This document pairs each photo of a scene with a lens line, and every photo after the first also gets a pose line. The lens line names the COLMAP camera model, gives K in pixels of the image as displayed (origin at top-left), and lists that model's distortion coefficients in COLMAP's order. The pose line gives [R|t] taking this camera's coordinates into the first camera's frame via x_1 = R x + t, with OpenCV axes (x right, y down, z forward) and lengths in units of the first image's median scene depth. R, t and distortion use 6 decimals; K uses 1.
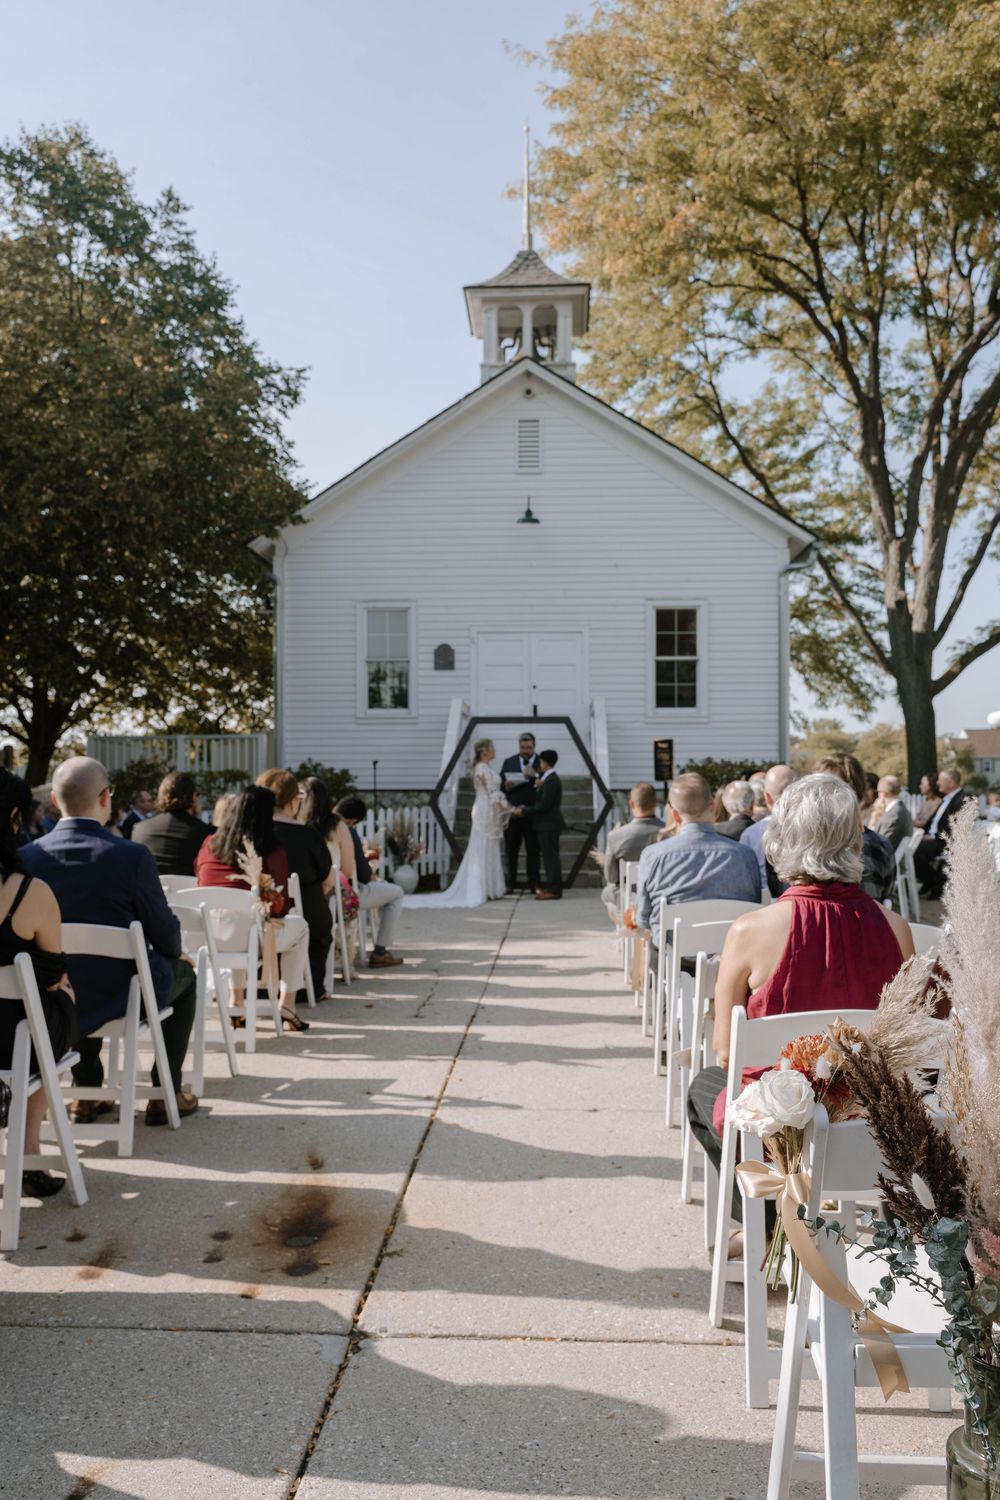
lens RADIAL K [[1150.4, 0, 525.6], [0, 1150.4, 755.2], [0, 0, 1]] dist [0.007512, 0.005092]
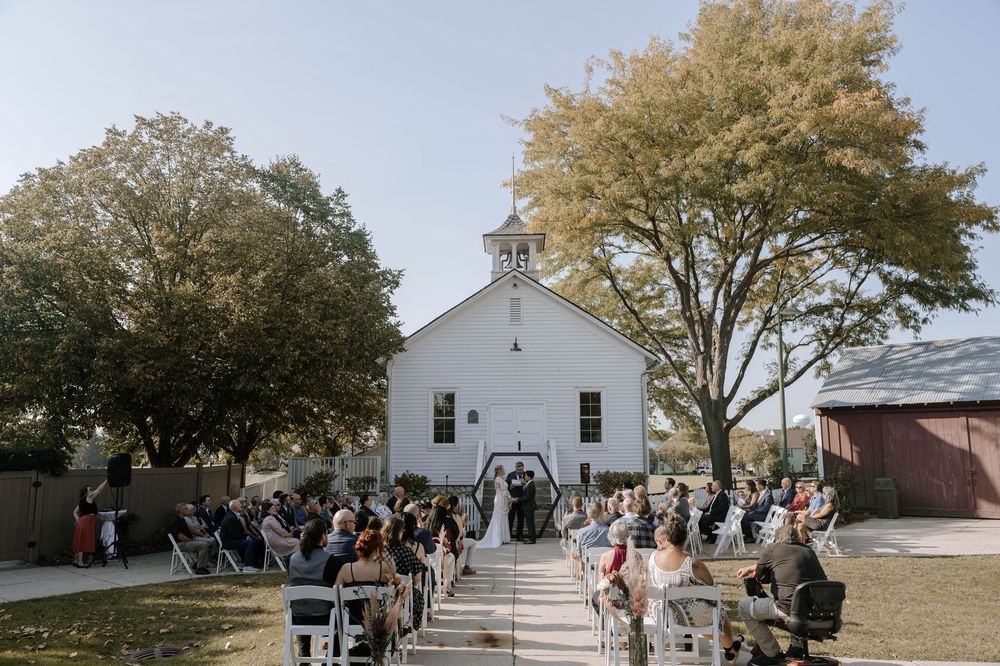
lens RADIAL K [[766.9, 0, 500.0], [0, 766.9, 333.0], [0, 0, 1]] dist [0.007512, 0.005092]
pose [[0.999946, -0.001718, 0.010238, -0.038448], [0.003111, 0.990478, -0.137638, -0.047045], [-0.009904, 0.137663, 0.990430, -0.327728]]
